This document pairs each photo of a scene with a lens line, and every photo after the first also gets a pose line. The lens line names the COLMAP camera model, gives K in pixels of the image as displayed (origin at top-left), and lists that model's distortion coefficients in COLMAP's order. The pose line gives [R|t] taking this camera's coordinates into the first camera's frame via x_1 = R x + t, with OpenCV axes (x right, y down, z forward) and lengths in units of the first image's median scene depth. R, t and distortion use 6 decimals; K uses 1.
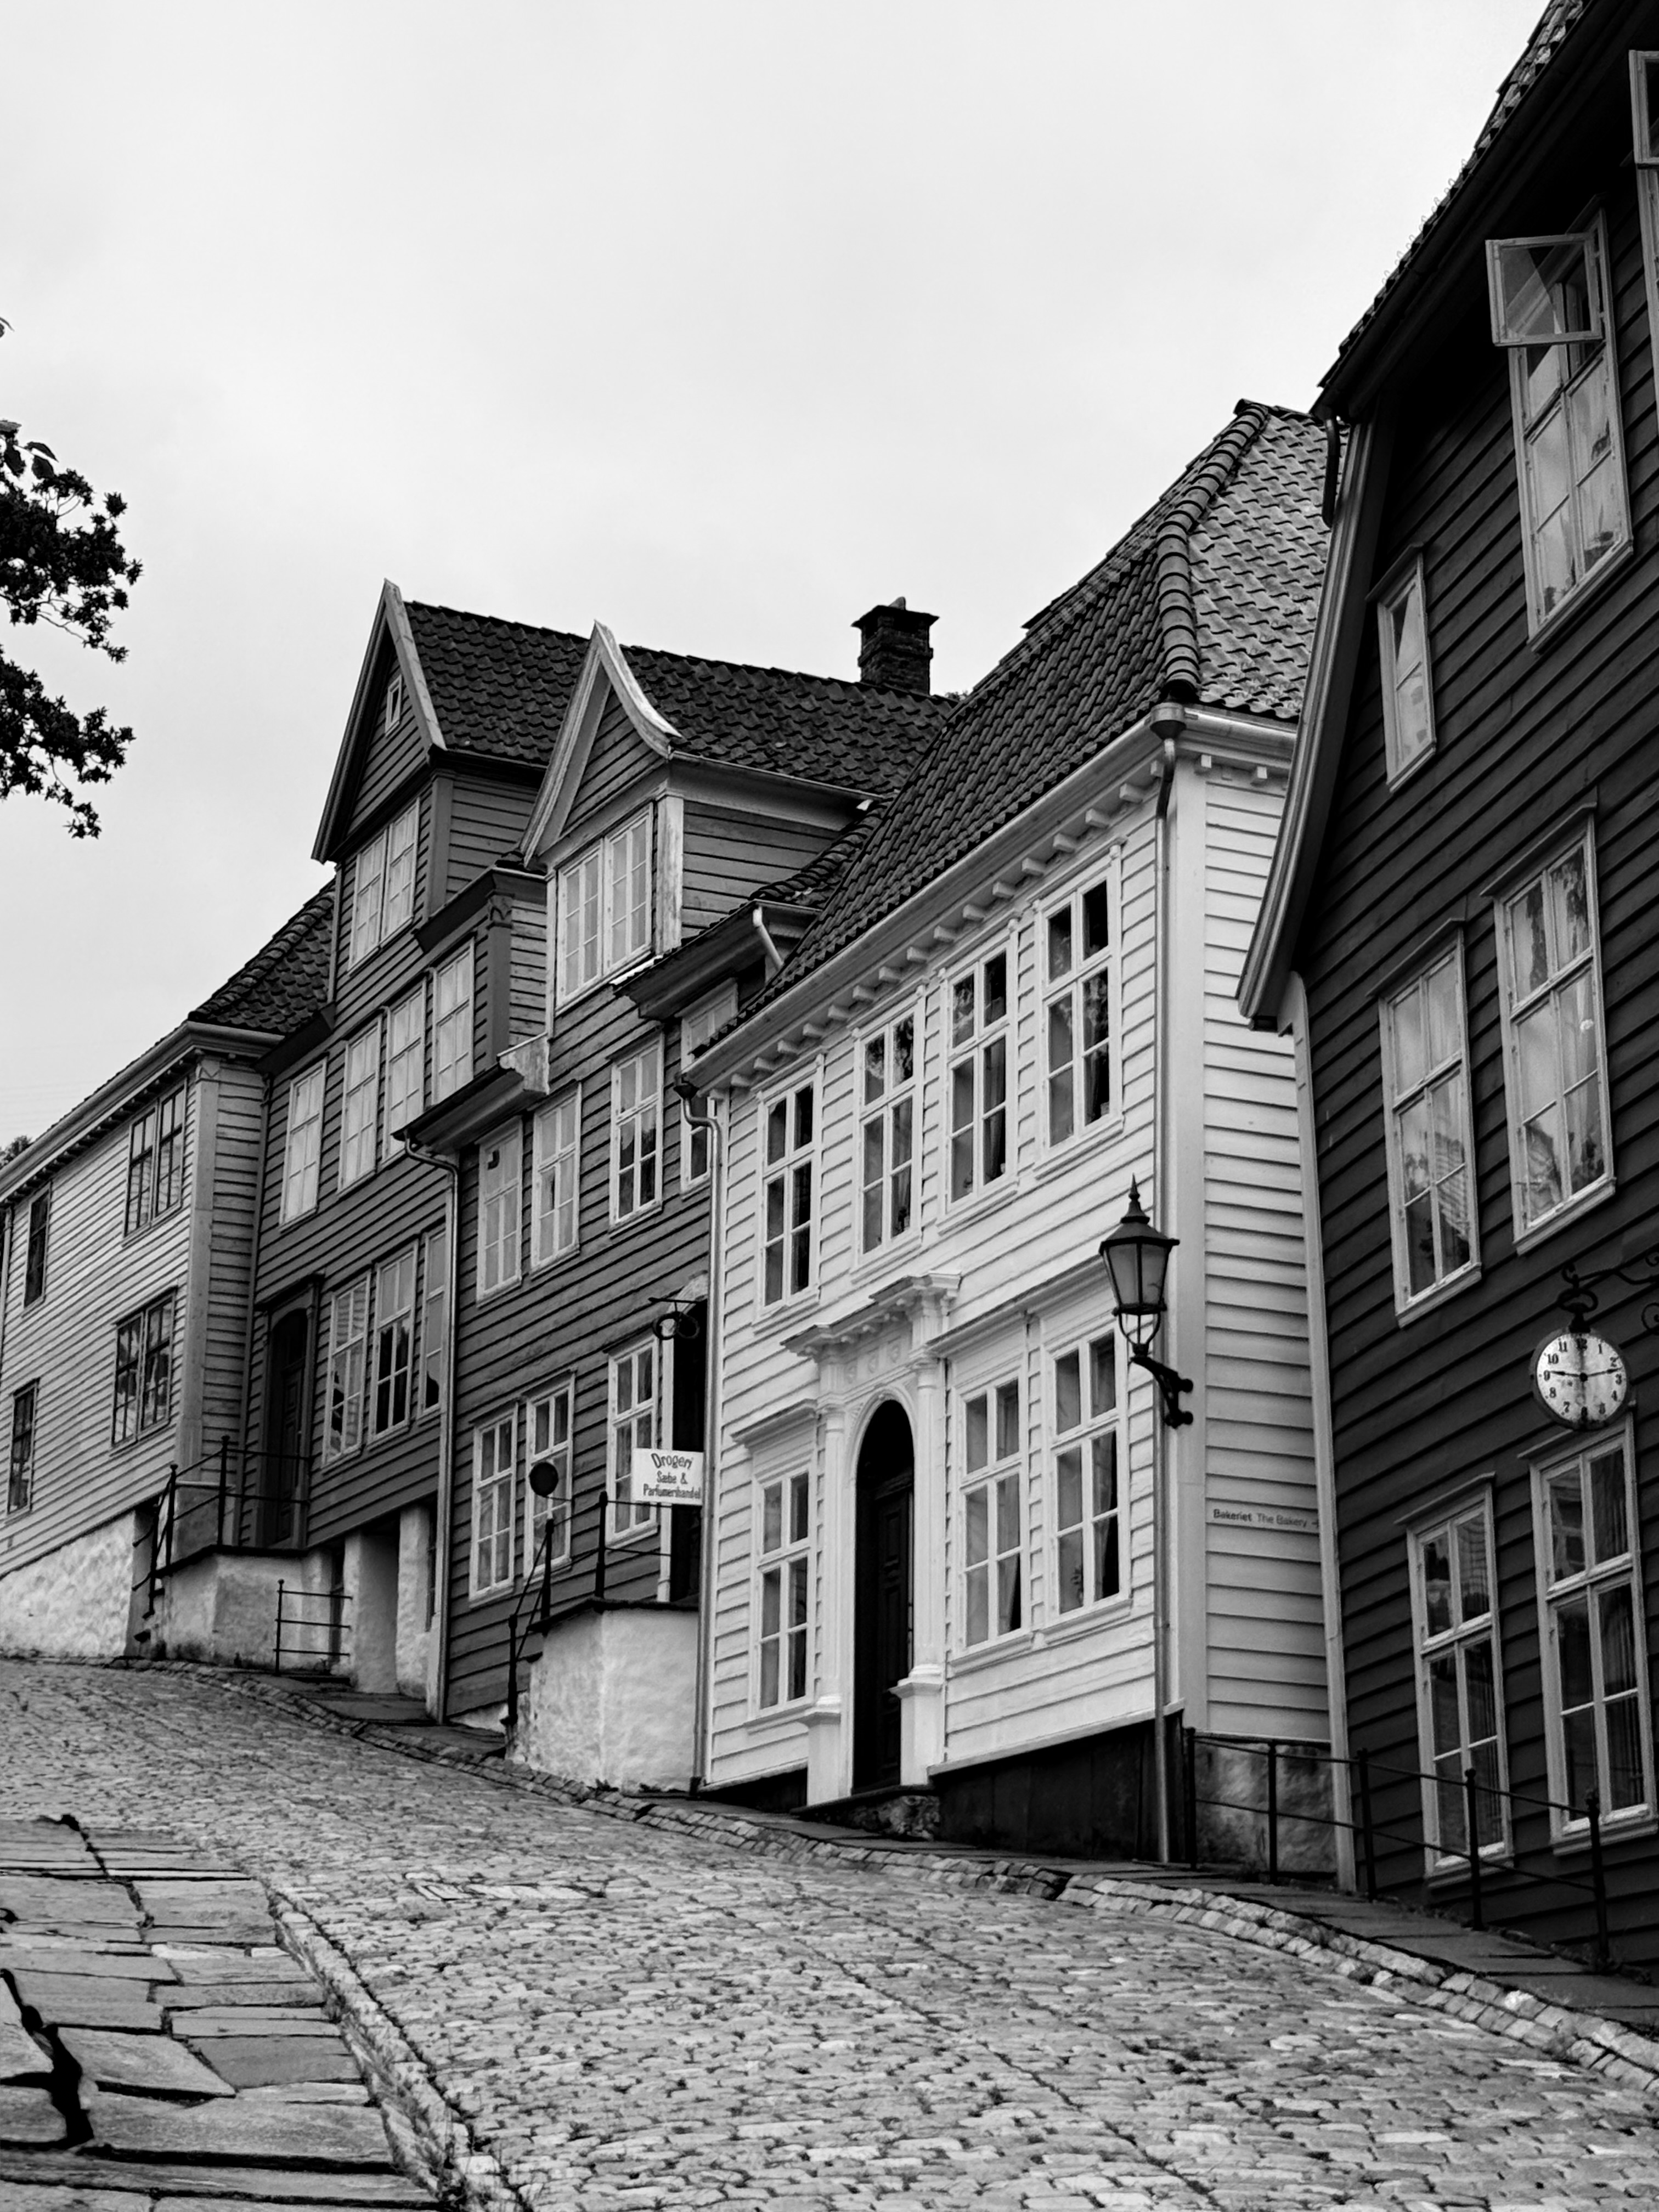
lens RADIAL K [[3715.2, 0, 829.5], [0, 3715.2, 1106.0], [0, 0, 1]] dist [0.163641, -0.067676]
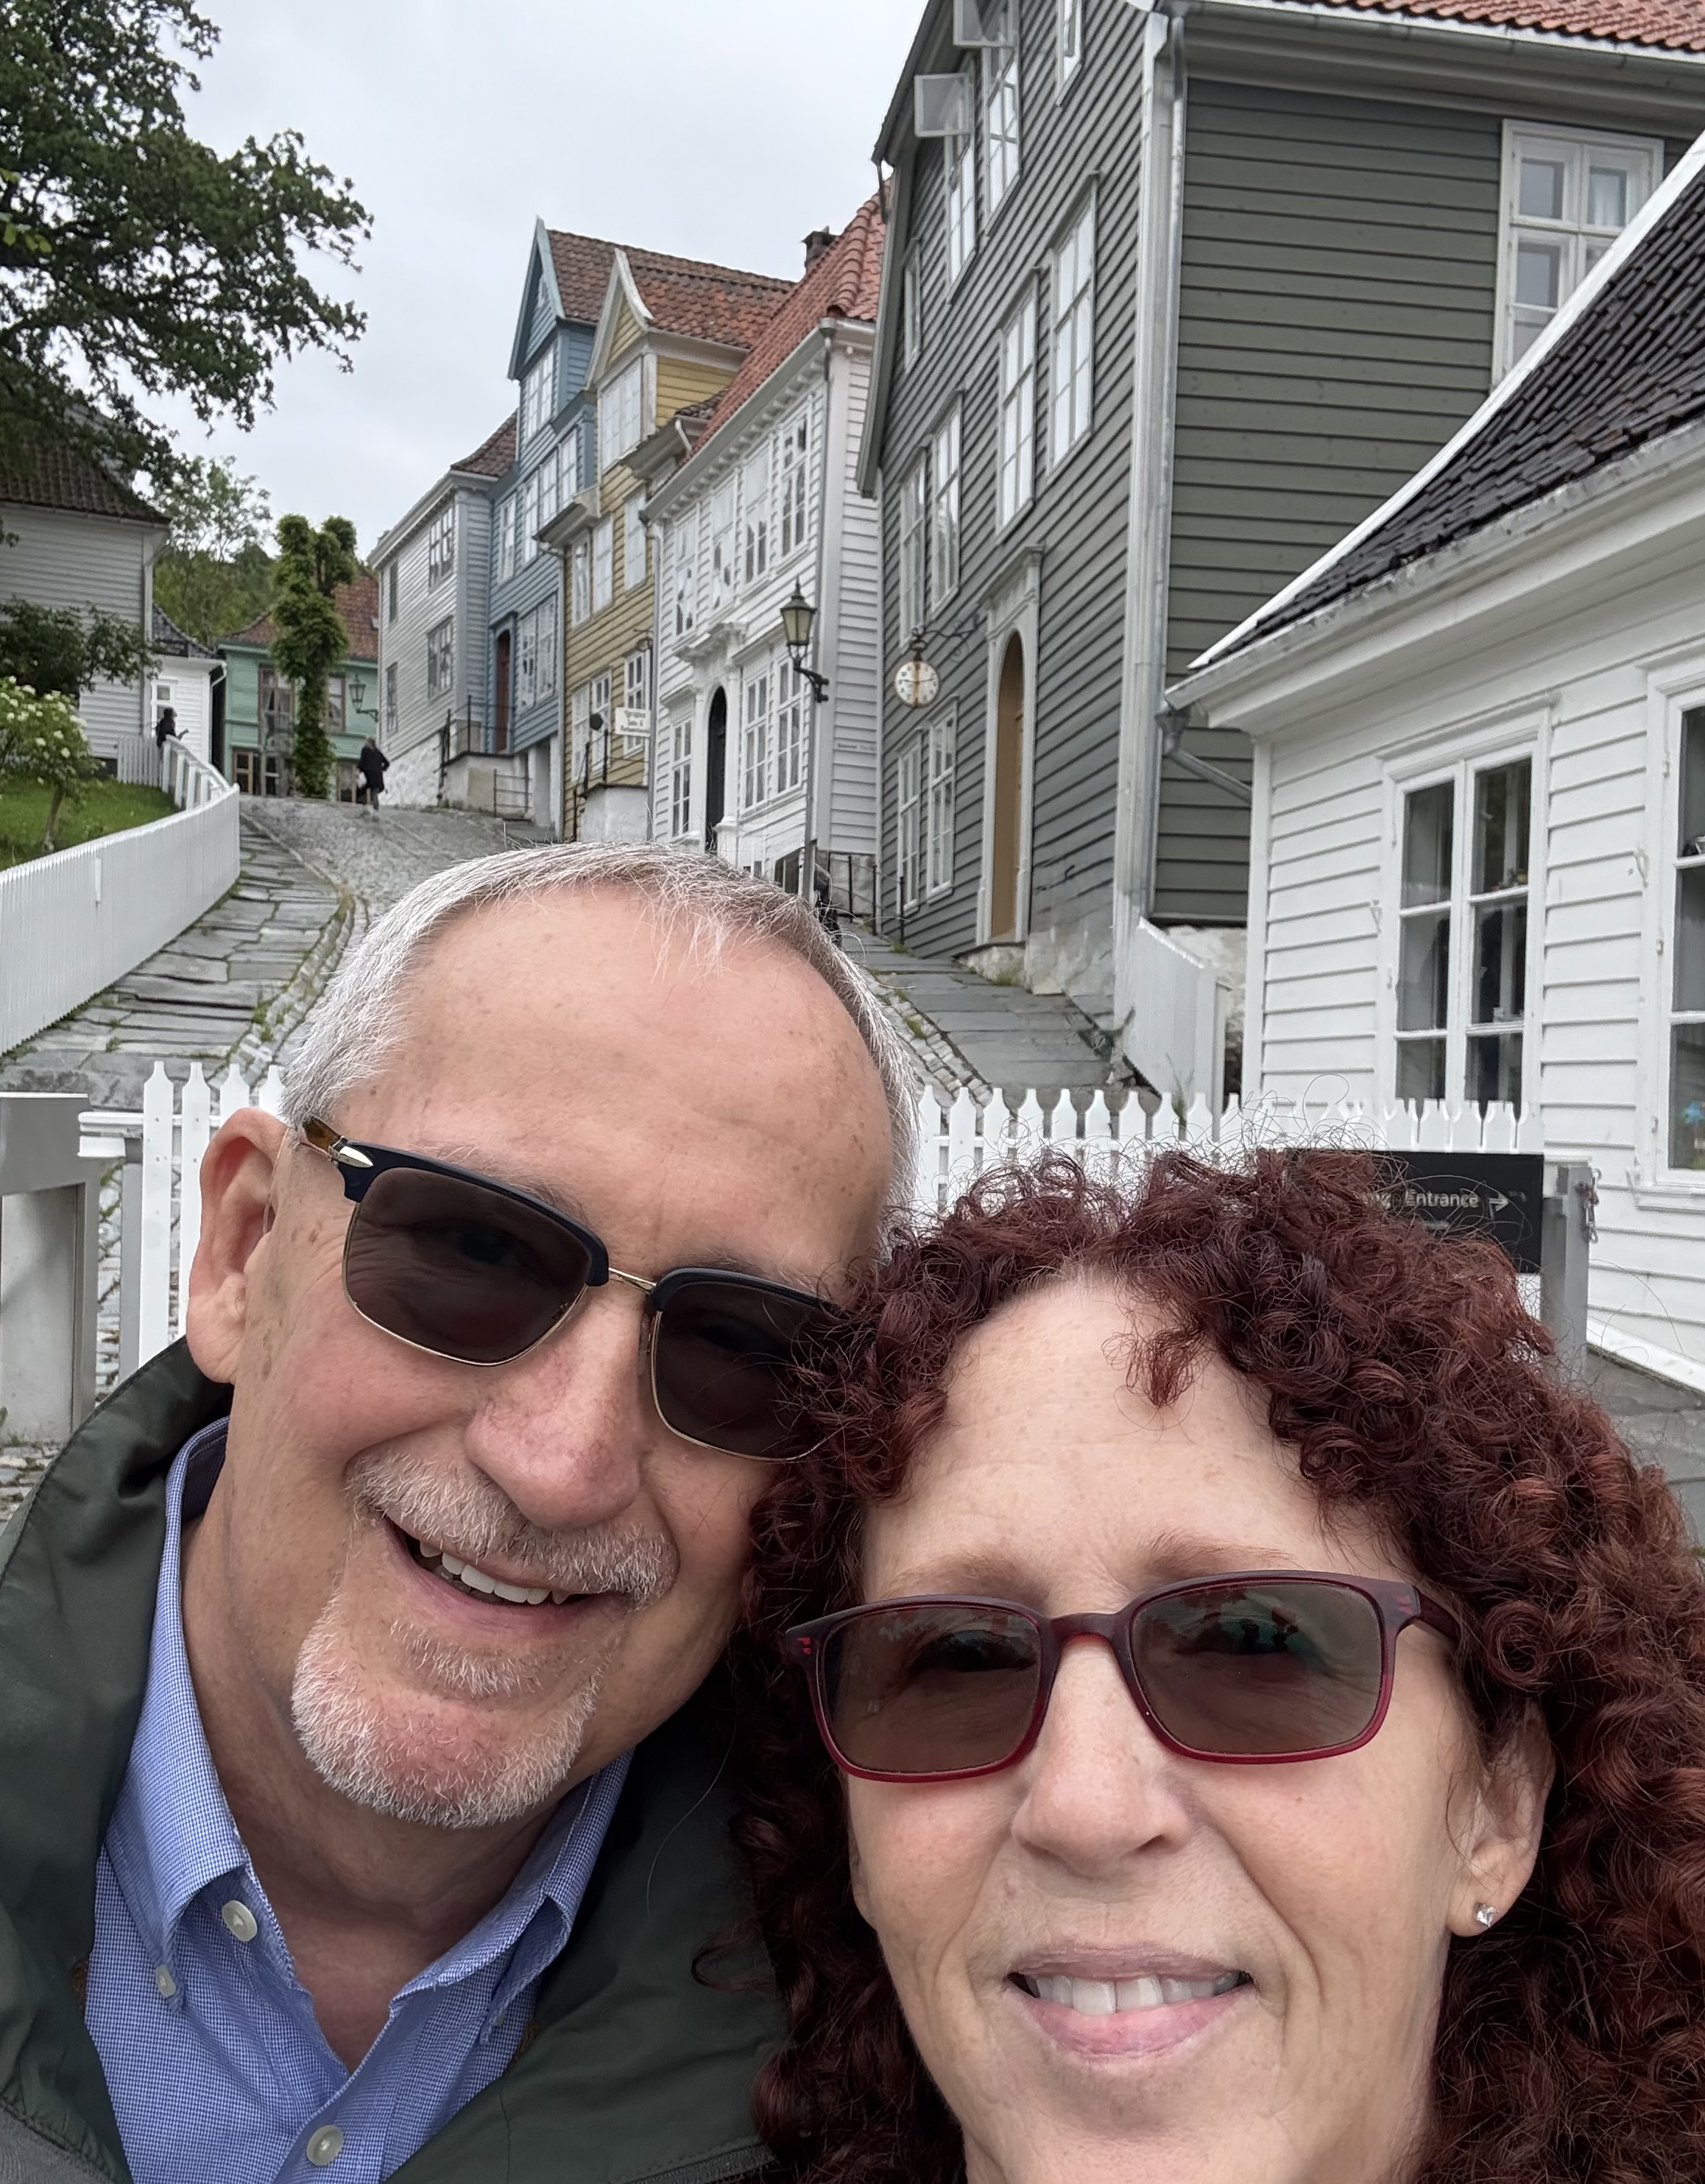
lens RADIAL K [[2020.5, 0, 852.5], [0, 2020.5, 1092.0], [0, 0, 1]] dist [0.143376, -0.247628]
pose [[0.998486, 0.022708, -0.050104, 0.122663], [-0.007912, 0.960635, 0.277700, -0.013393], [0.054438, -0.276883, 0.959360, -0.095471]]
